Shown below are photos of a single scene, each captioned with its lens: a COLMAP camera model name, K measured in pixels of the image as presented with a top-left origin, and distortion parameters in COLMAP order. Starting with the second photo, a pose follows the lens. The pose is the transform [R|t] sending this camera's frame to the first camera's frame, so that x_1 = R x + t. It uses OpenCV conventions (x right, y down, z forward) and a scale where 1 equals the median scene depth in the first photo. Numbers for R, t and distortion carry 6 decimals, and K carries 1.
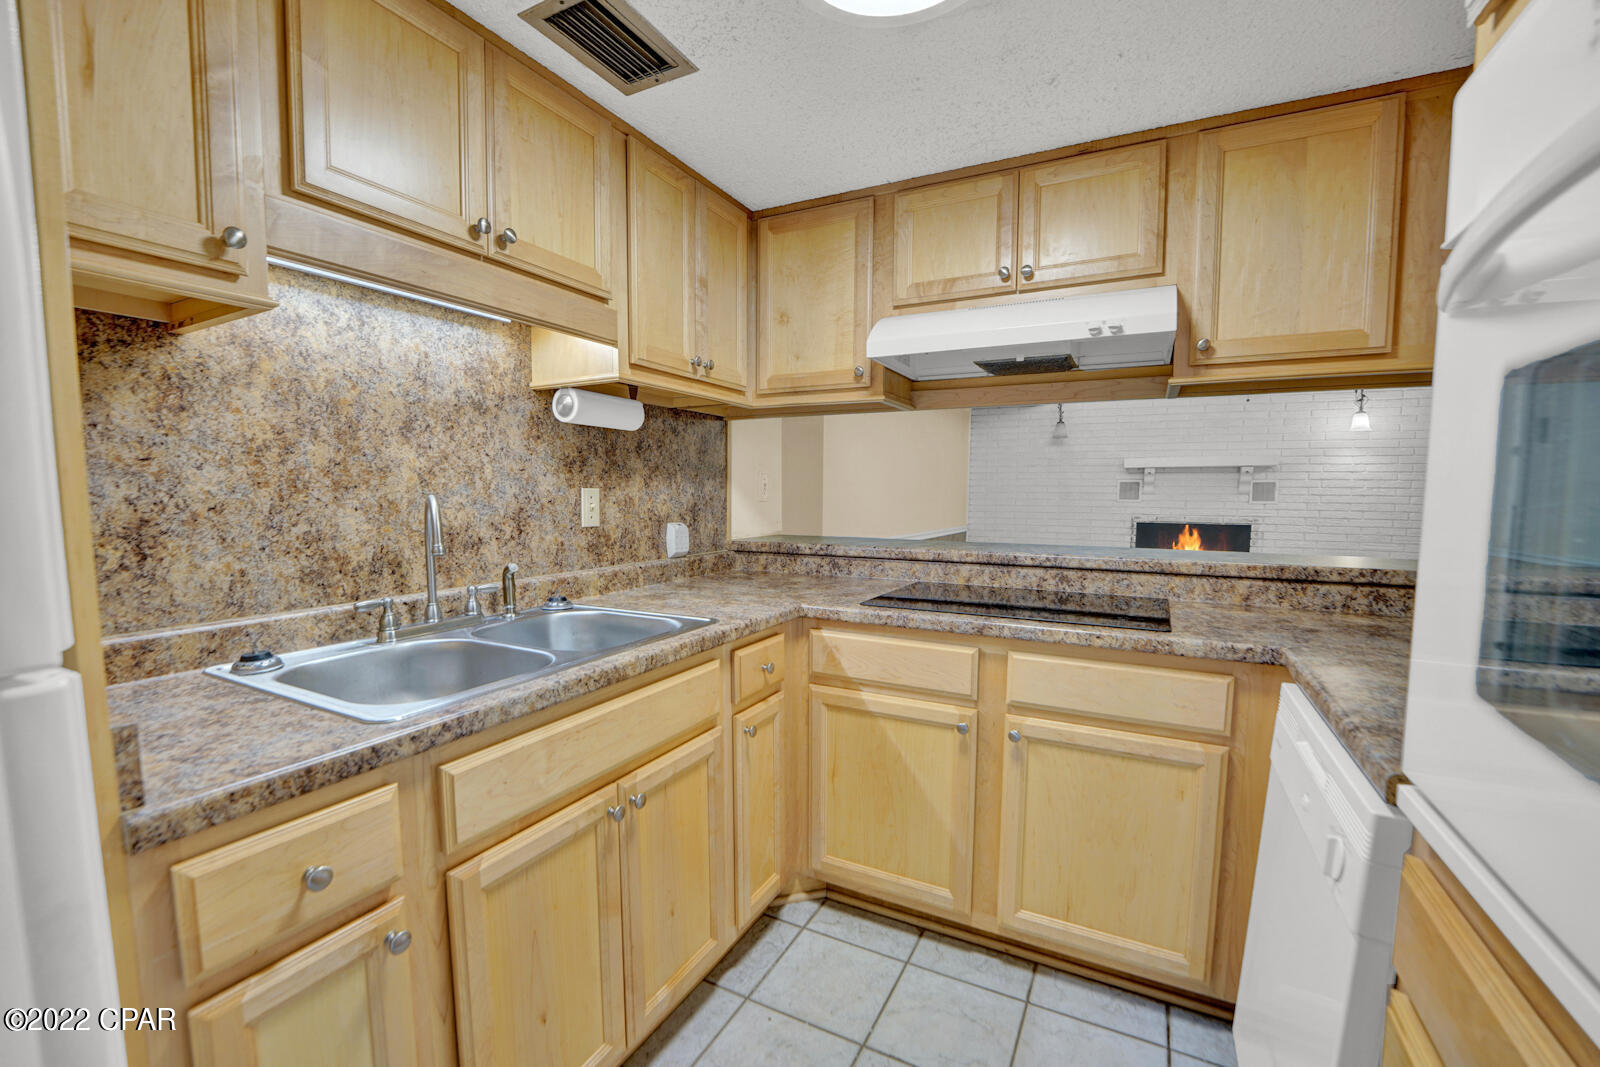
lens RADIAL K [[655.3, 0, 839.6], [0, 655.3, 543.6], [0, 0, 1]] dist [-0.000688, -0.000440]
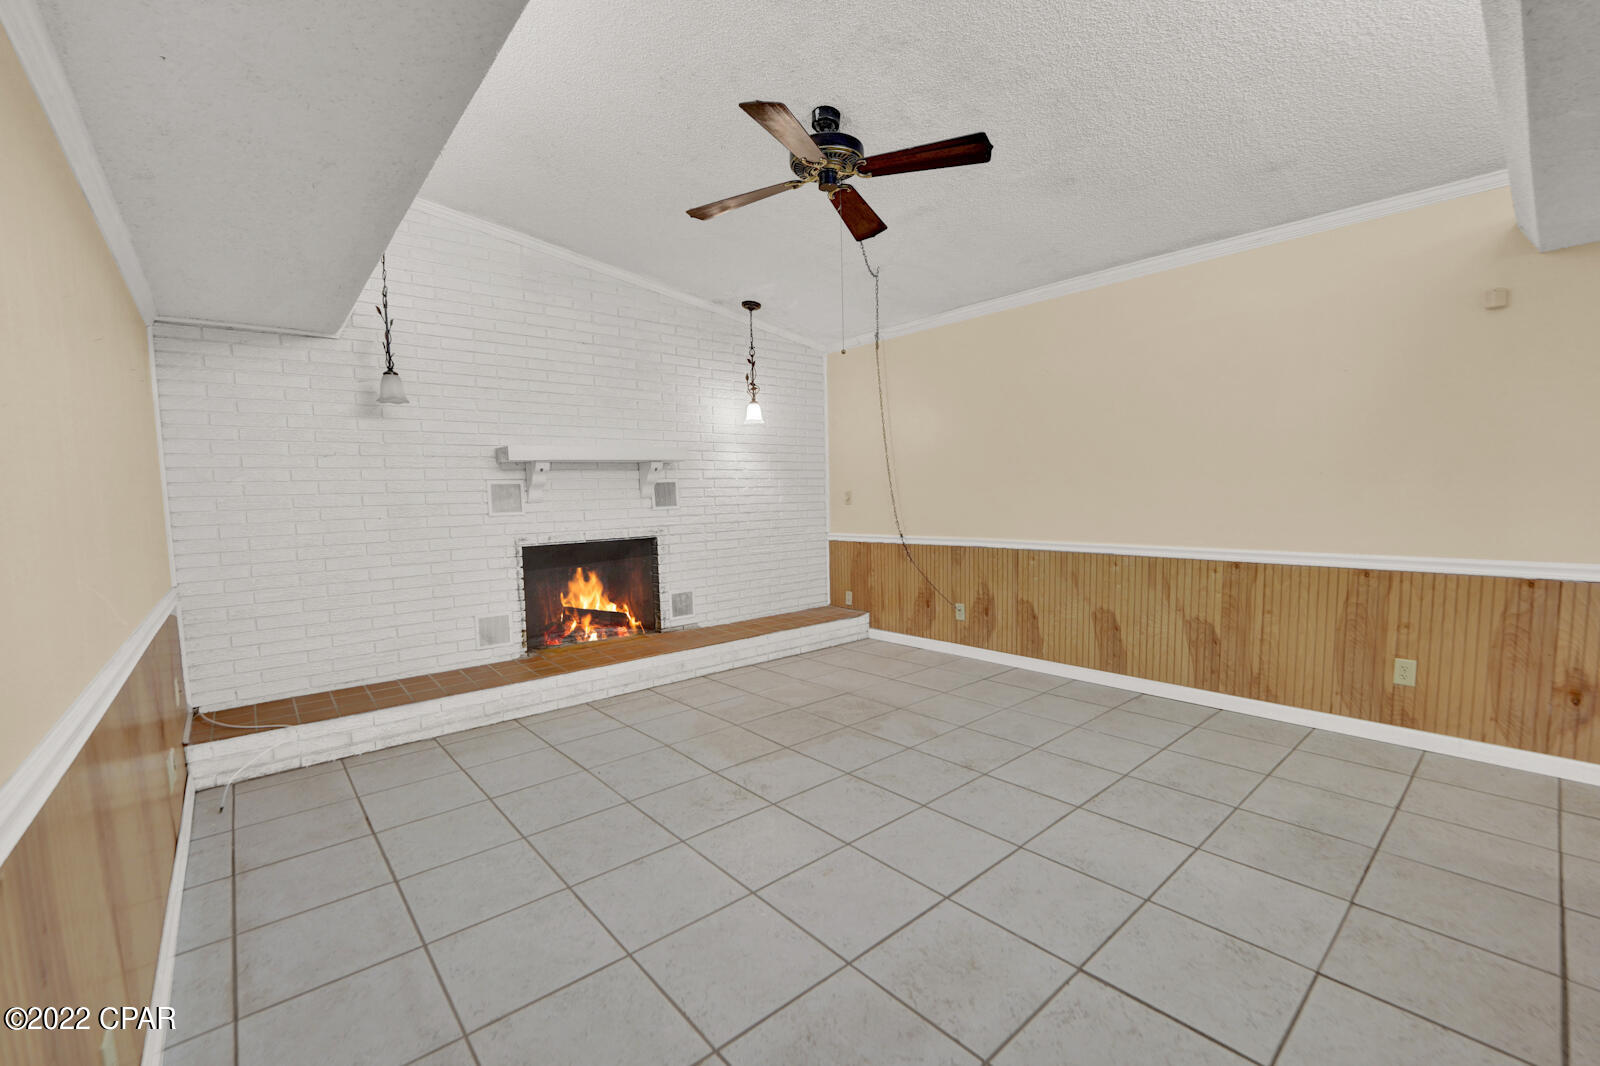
lens RADIAL K [[670.8, 0, 781.0], [0, 670.8, 552.0], [0, 0, 1]] dist [-0.018443, 0.000119]
pose [[0.423343, -0.098443, 0.900605, -0.115835], [0.099347, 0.993128, 0.061857, -0.151262], [-0.900506, 0.063286, 0.430214, 1.748654]]
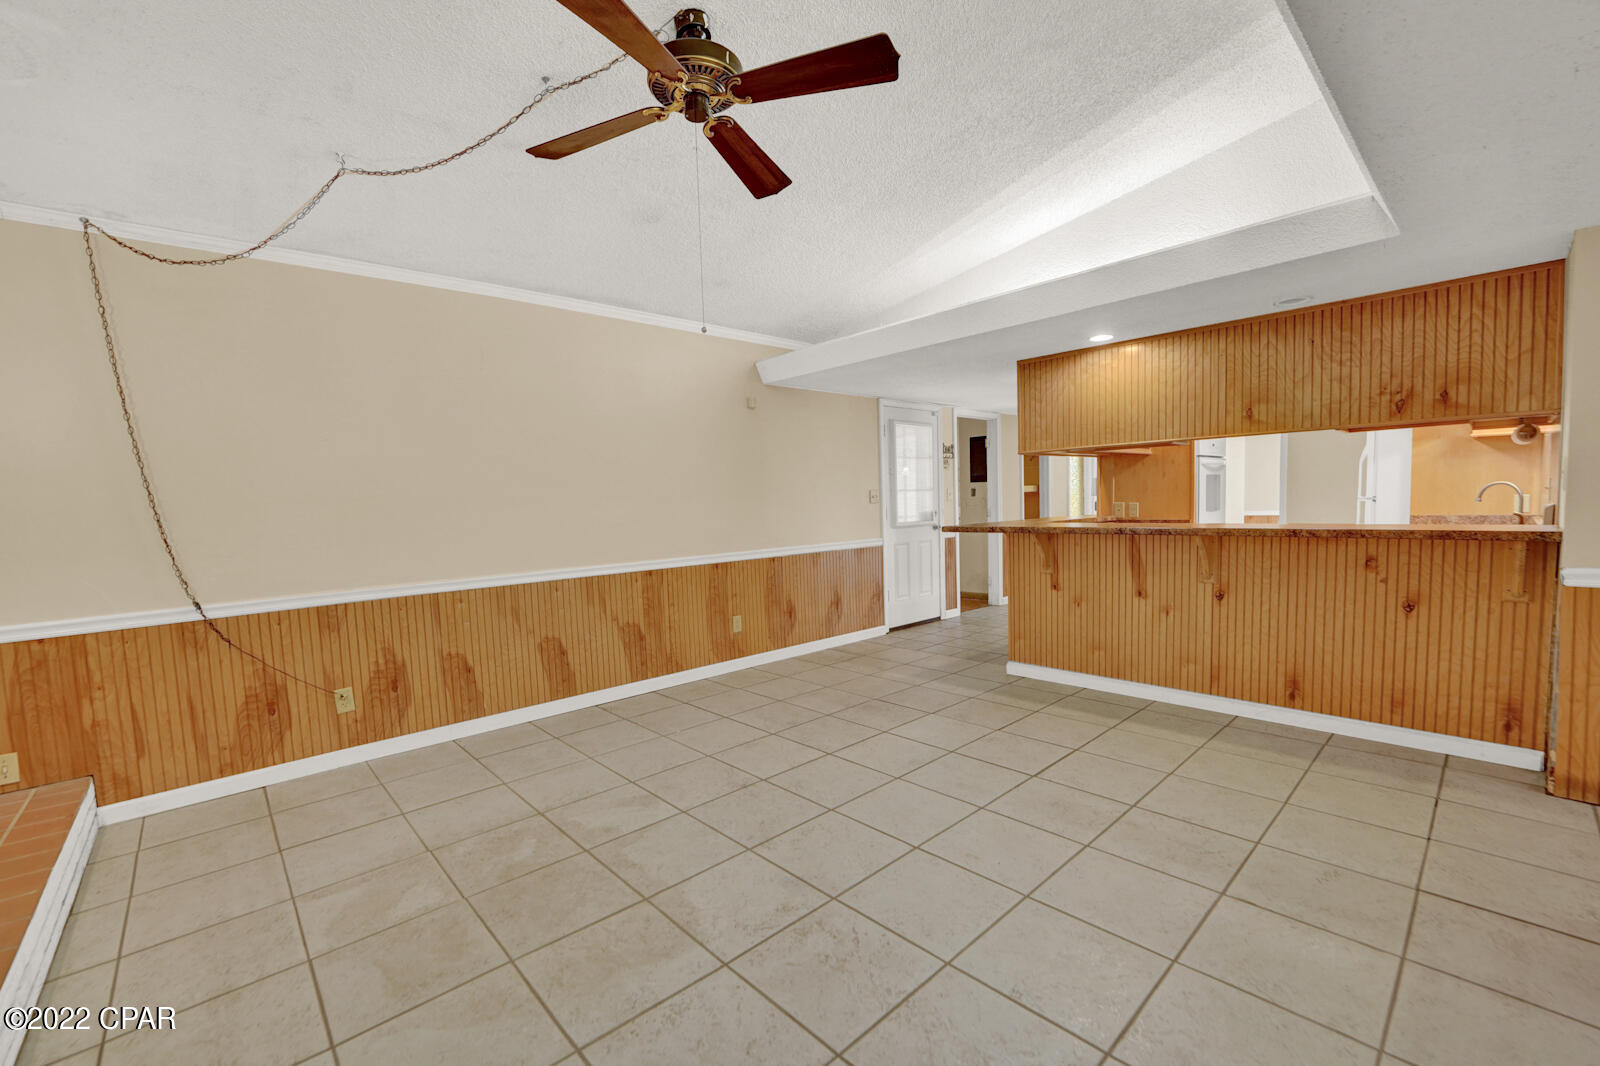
lens RADIAL K [[670.8, 0, 781.0], [0, 670.8, 552.0], [0, 0, 1]] dist [-0.018443, 0.000119]
pose [[-0.919992, -0.002540, 0.391929, 0.786848], [0.061372, 0.986710, 0.150457, -0.275488], [-0.387102, 0.162473, -0.907609, 3.405963]]
